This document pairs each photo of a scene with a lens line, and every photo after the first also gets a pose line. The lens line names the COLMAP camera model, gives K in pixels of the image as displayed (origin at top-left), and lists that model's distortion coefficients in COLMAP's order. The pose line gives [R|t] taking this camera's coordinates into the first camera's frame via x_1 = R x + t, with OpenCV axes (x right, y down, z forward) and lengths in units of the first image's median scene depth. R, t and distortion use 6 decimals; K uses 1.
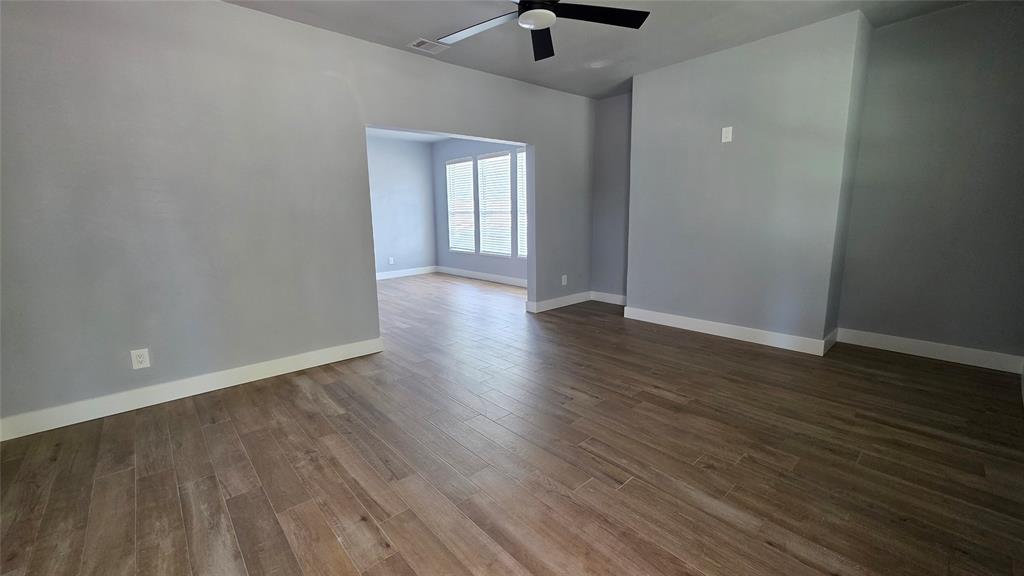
lens RADIAL K [[406.7, 0, 510.9], [0, 406.7, 285.0], [0, 0, 1]] dist [0.001495, 0.000076]
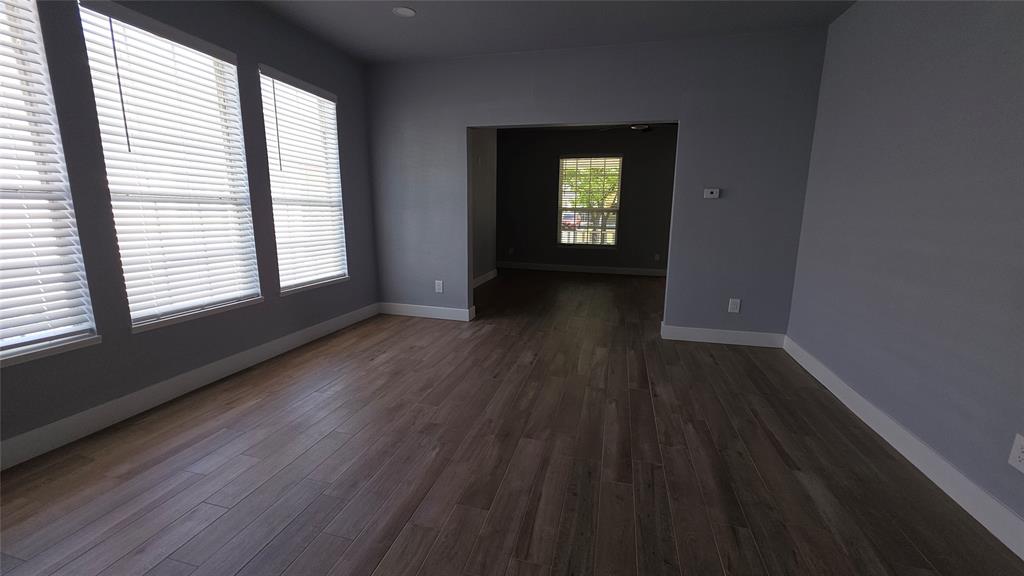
lens RADIAL K [[406.7, 0, 510.9], [0, 406.7, 285.0], [0, 0, 1]] dist [0.001495, 0.000076]
pose [[-0.550332, -0.130362, 0.824706, -0.581044], [0.142643, 0.958536, 0.246703, -0.160354], [-0.822671, 0.253407, -0.508917, 1.023358]]
